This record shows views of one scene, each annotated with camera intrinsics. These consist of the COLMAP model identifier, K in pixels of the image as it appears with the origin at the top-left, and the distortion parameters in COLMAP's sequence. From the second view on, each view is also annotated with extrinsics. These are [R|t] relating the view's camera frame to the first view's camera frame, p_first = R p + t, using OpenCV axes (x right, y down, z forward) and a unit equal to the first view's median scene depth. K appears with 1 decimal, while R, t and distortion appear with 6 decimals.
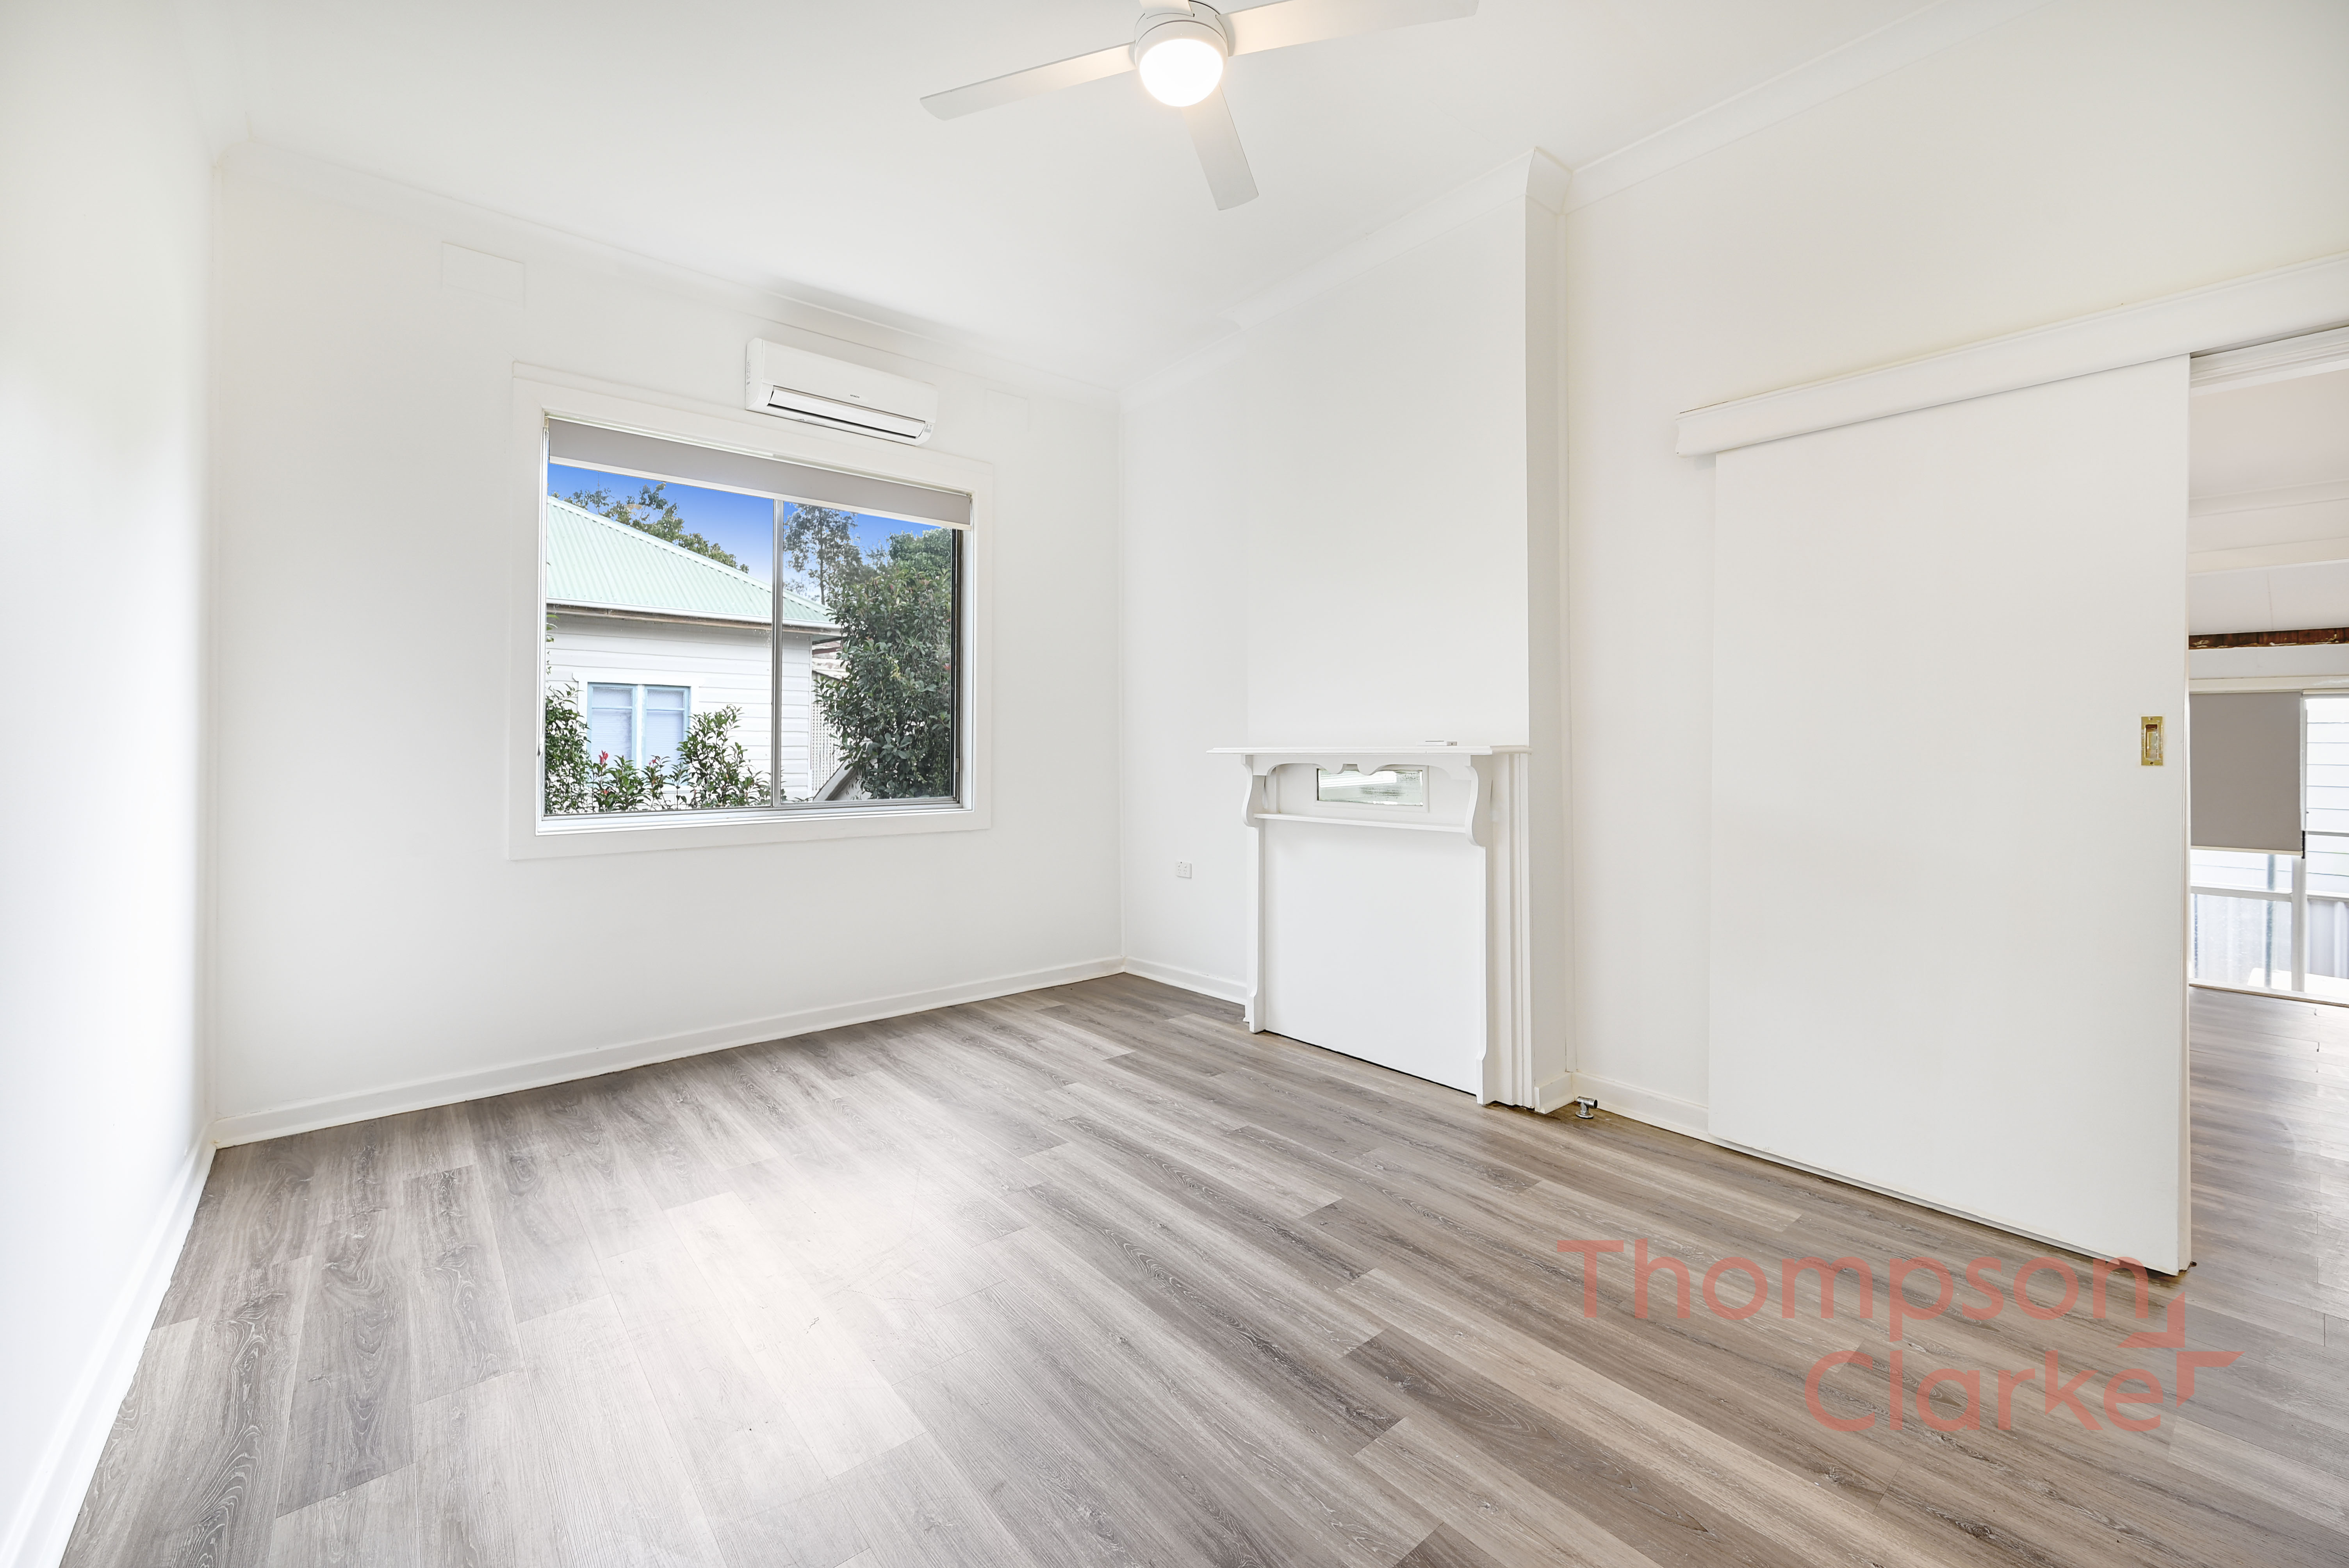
lens RADIAL K [[949.1, 0, 1170.7], [0, 949.1, 735.4], [0, 0, 1]] dist [-0.000772, -0.000061]
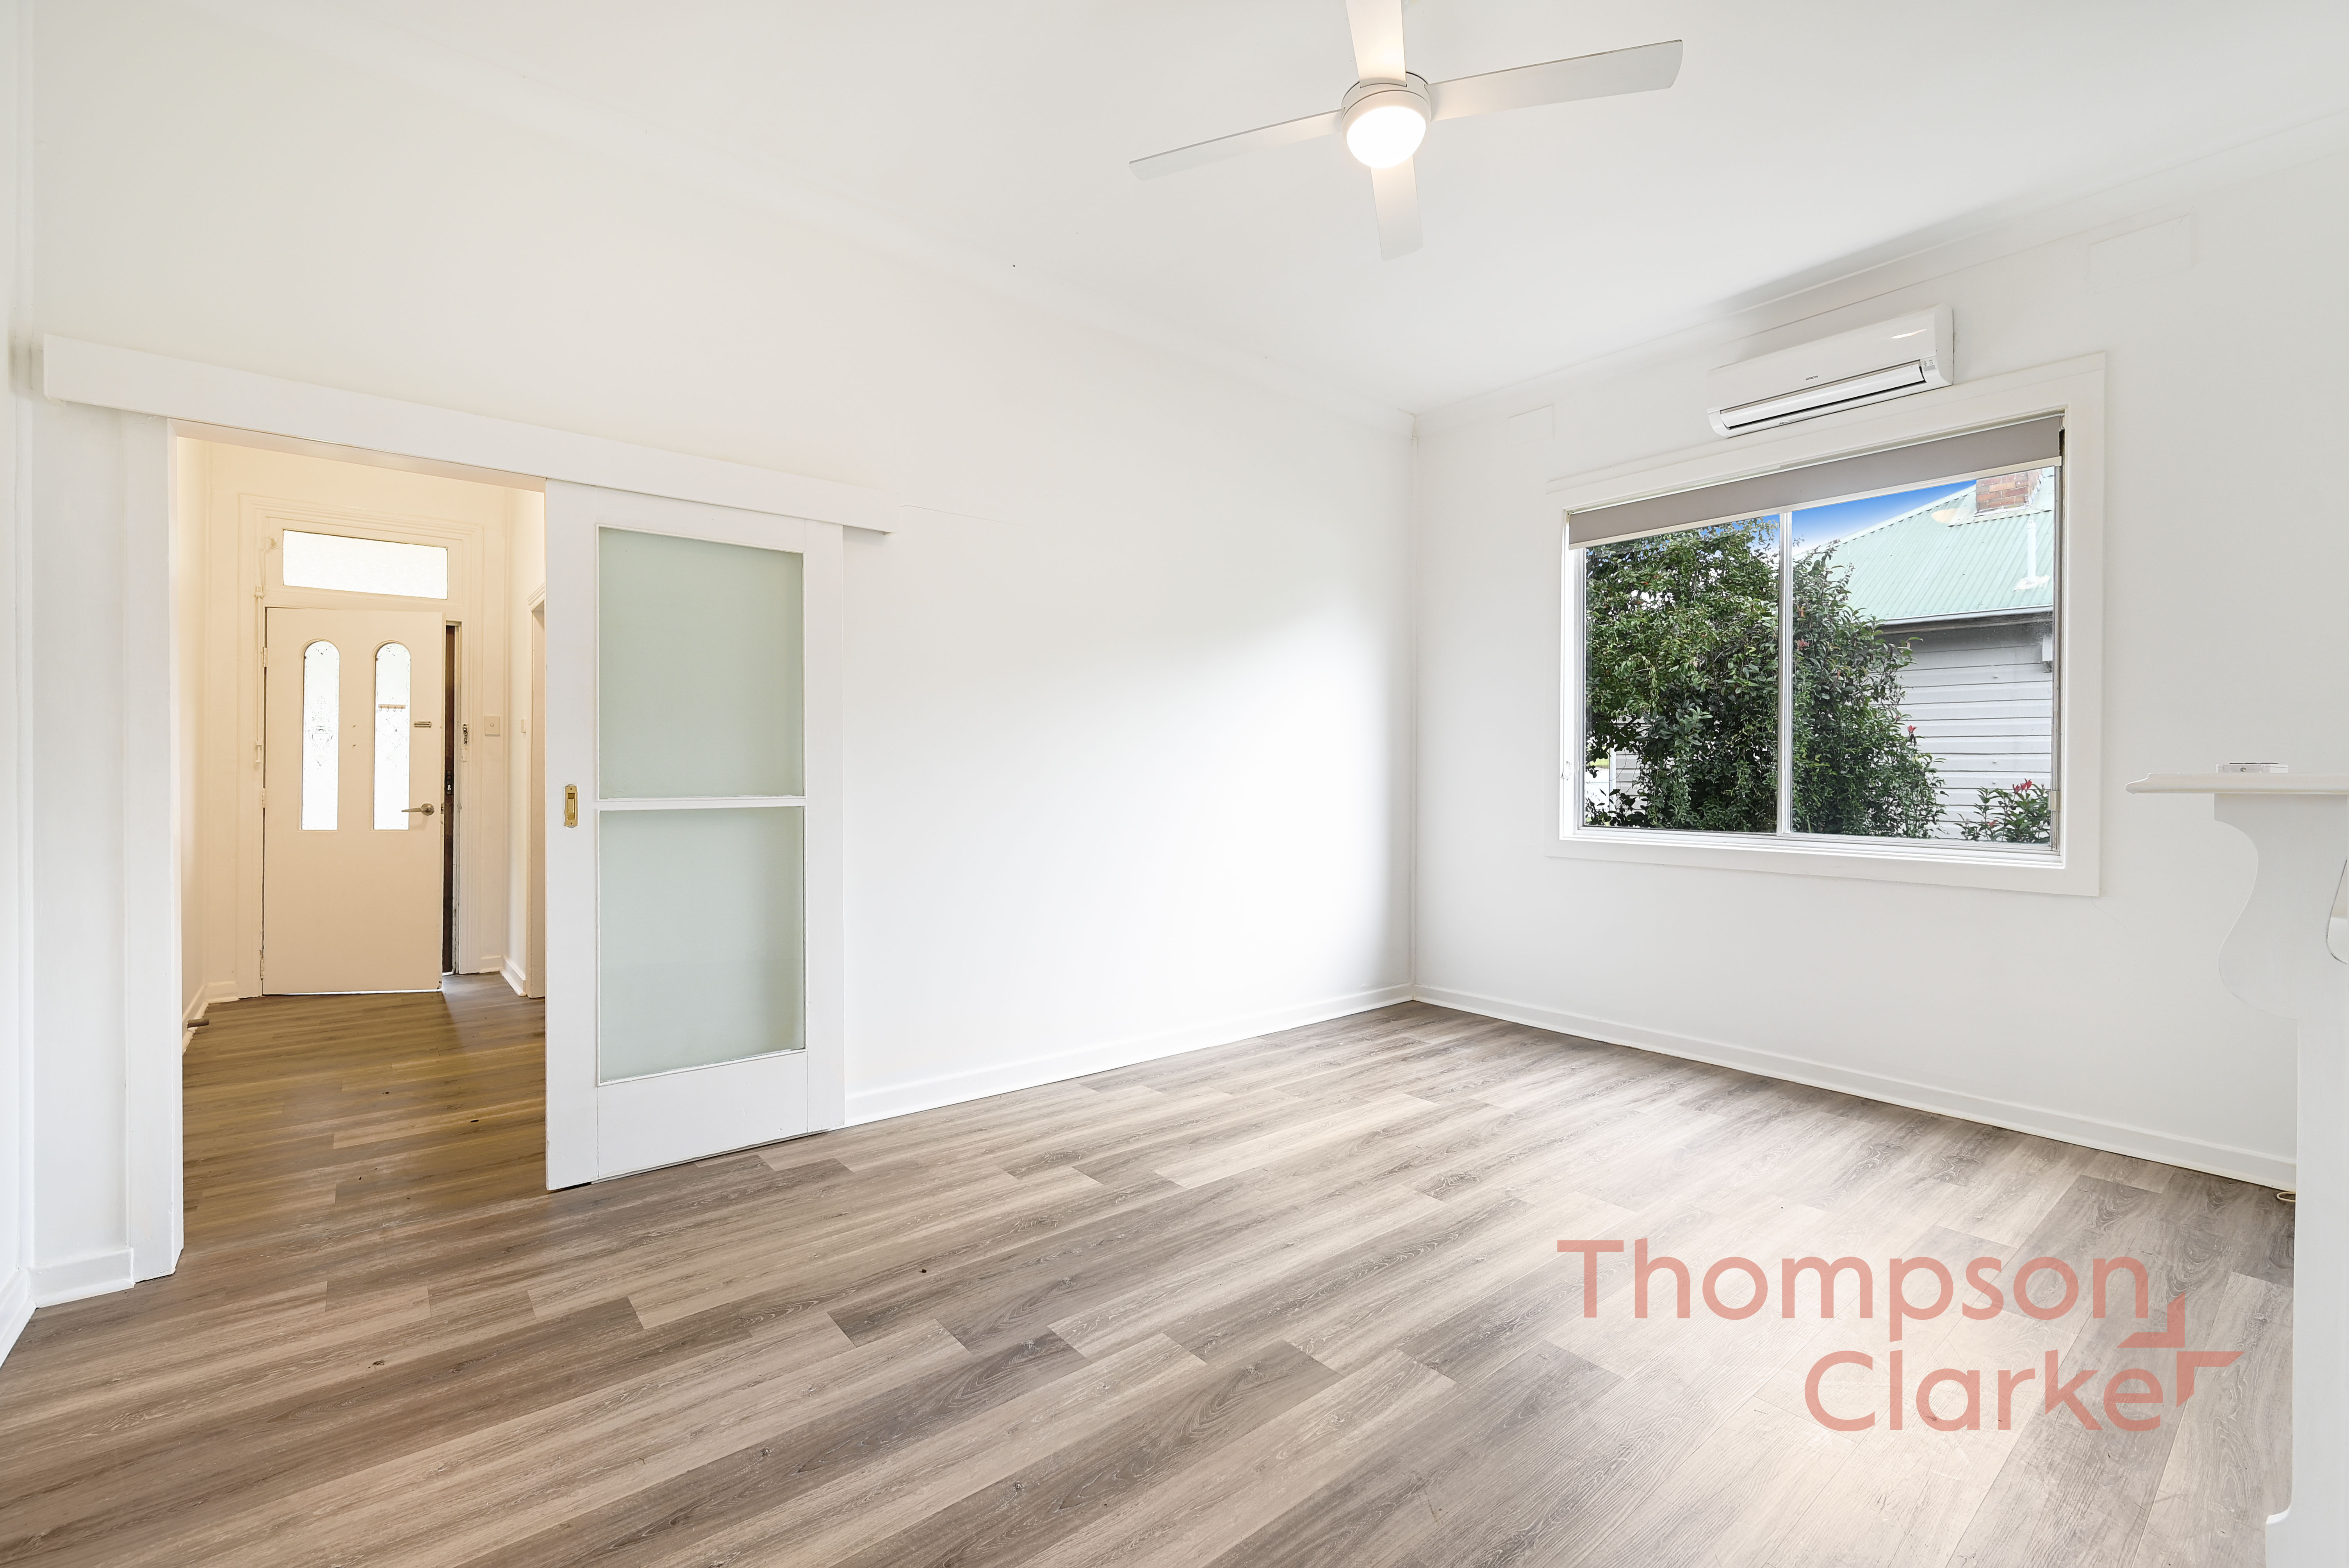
lens RADIAL K [[949.1, 0, 1170.7], [0, 949.1, 735.4], [0, 0, 1]] dist [-0.000772, -0.000061]
pose [[0.014596, -0.035904, -0.999249, 0.960272], [0.006982, 0.999334, -0.035805, 0.000366], [0.999869, -0.006454, 0.014837, 0.638524]]
